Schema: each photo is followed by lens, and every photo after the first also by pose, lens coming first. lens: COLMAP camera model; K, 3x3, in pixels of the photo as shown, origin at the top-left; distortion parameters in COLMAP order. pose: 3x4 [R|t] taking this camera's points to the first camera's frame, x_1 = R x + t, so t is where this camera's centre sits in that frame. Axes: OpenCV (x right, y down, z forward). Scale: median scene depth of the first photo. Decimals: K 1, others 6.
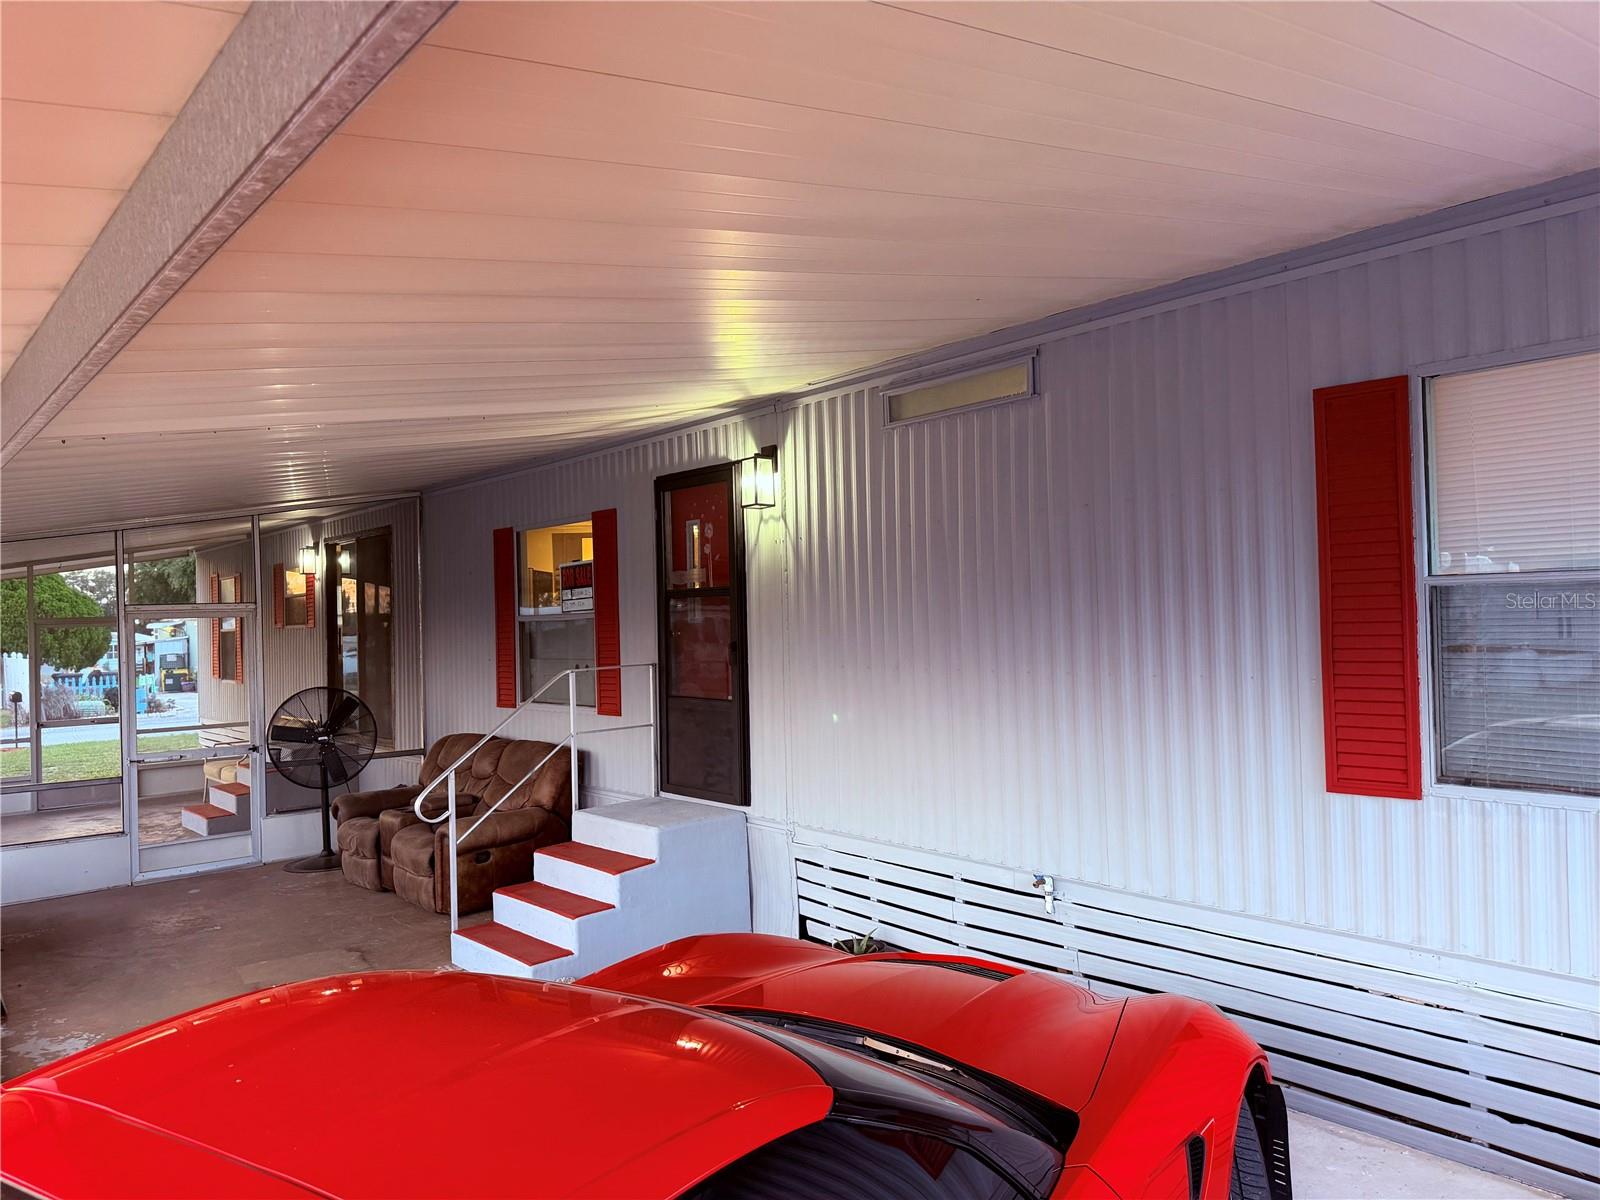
lens RADIAL K [[1127.2, 0, 800.0], [0, 1127.2, 600.0], [0, 0, 1]] dist [0.091427, -0.101008]
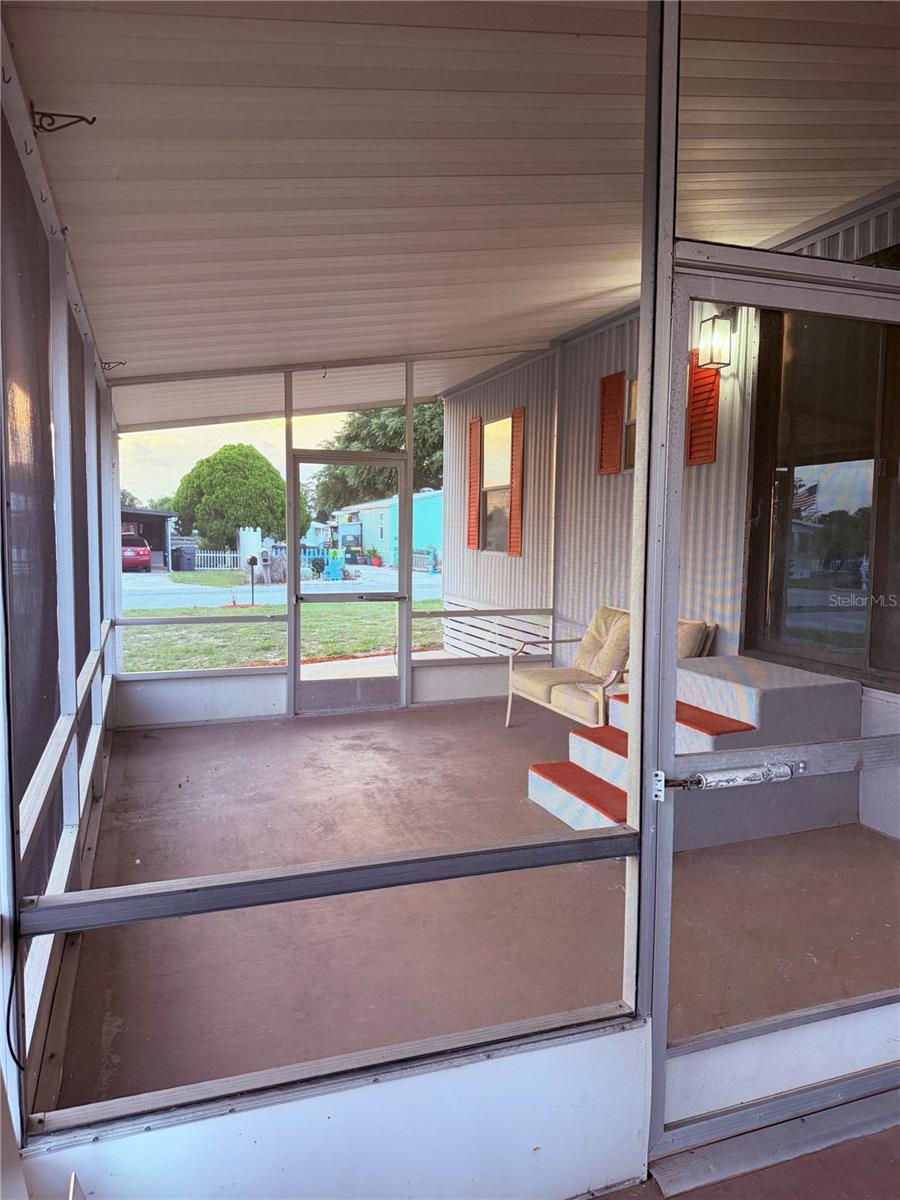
lens RADIAL K [[845.4, 0, 450.0], [0, 845.4, 600.0], [0, 0, 1]] dist [0.091427, -0.101008]
pose [[0.935037, 0.067907, -0.347986, -0.123761], [-0.031961, 0.993635, 0.108022, 0.015629], [0.353106, -0.089883, 0.931256, 0.171751]]
